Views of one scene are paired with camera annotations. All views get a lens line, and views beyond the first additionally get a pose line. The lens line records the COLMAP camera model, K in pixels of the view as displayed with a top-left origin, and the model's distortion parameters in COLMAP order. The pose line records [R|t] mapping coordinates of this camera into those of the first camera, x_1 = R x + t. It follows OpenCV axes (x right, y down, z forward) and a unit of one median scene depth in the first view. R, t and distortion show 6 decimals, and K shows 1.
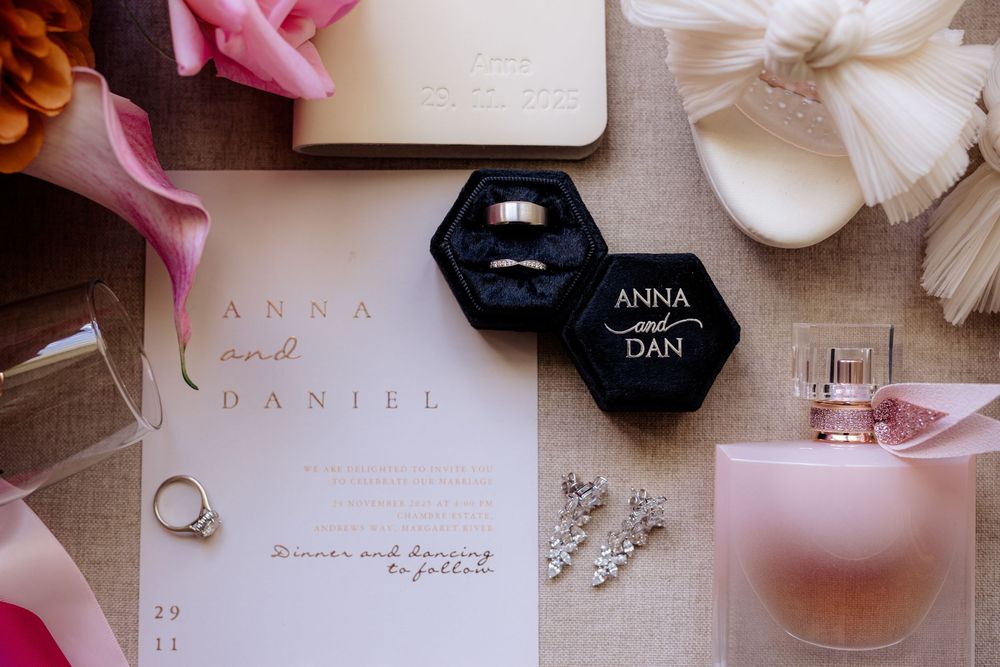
lens RADIAL K [[1436.9, 0, 482.9], [0, 1436.9, 305.2], [0, 0, 1]] dist [0.003422, 0.000000]
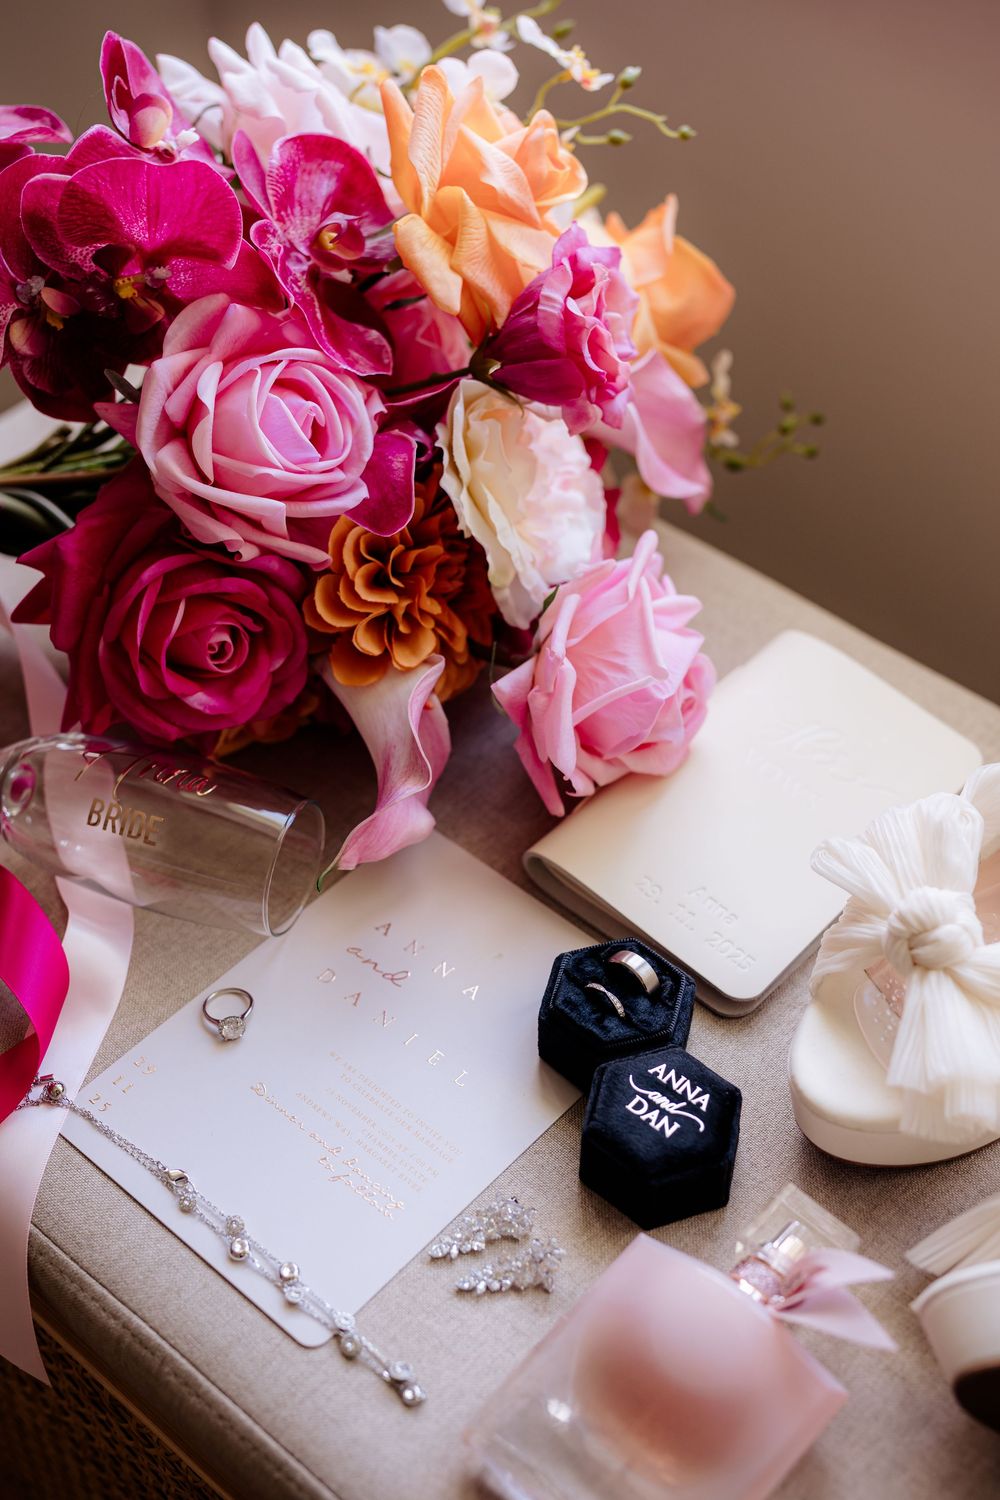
lens RADIAL K [[2155.4, 0, 510.5], [0, 2155.4, 754.0], [0, 0, 1]] dist [0.003422, 0.000000]
pose [[0.741317, 0.493094, -0.455310, 0.591519], [-0.668391, 0.603903, -0.434229, 0.585367], [0.060847, 0.626226, 0.777263, -0.364833]]
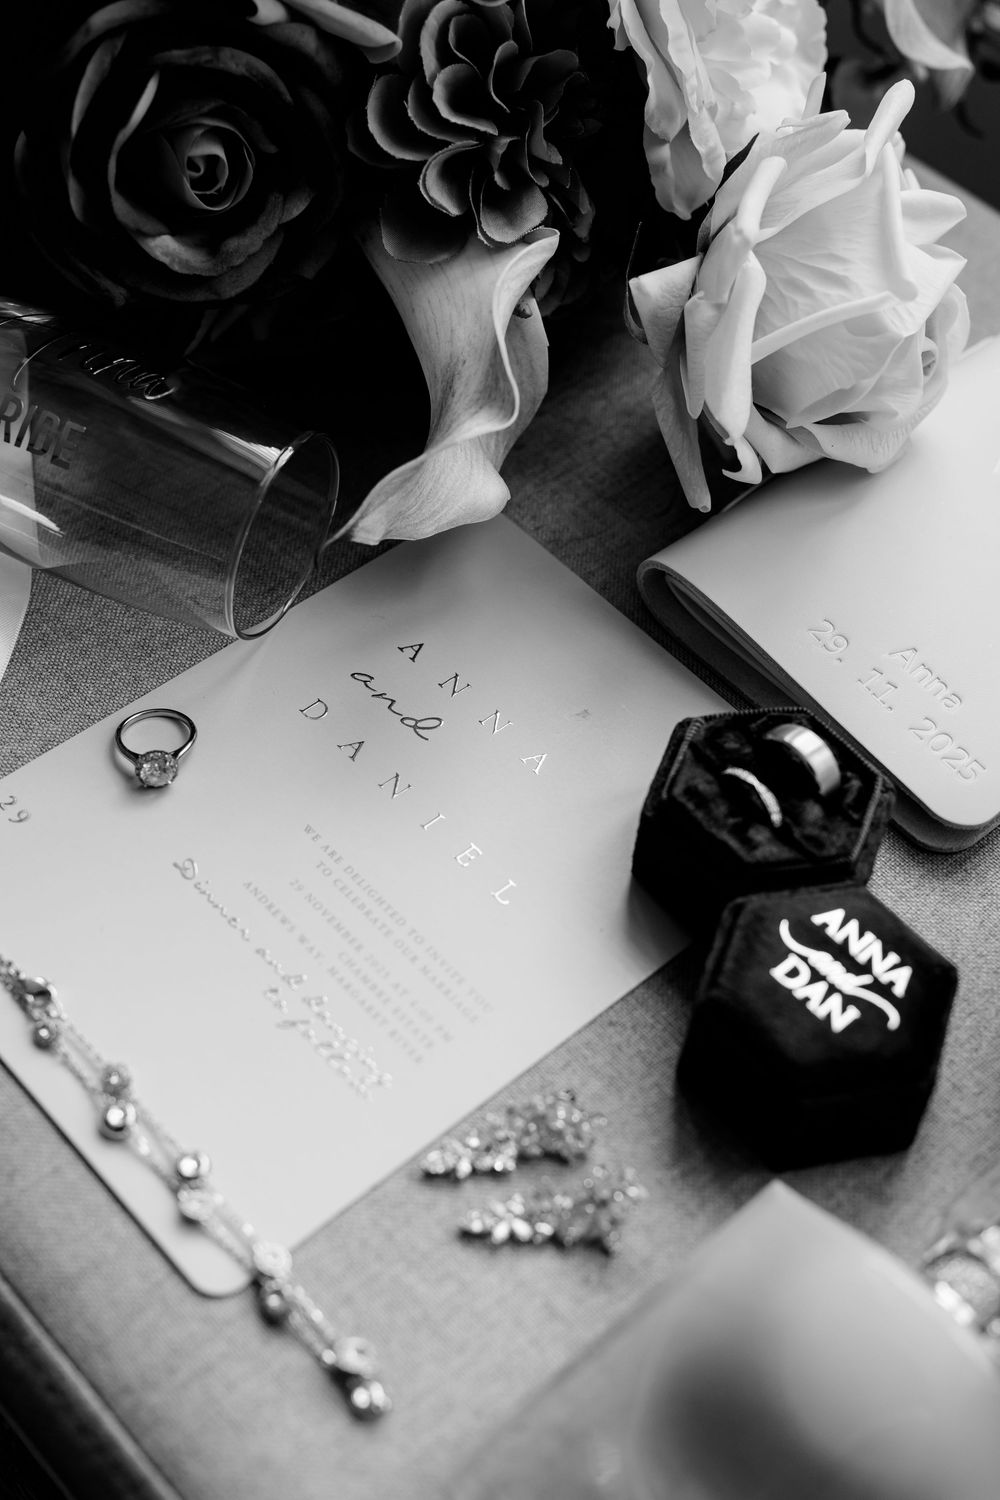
lens RADIAL K [[2155.4, 0, 517.9], [0, 2155.4, 772.3], [0, 0, 1]] dist [0.003422, 0.000000]
pose [[0.666904, 0.620101, -0.413175, 0.344828], [-0.745118, 0.550350, -0.376715, 0.408509], [-0.006210, 0.559097, 0.829079, 0.150216]]
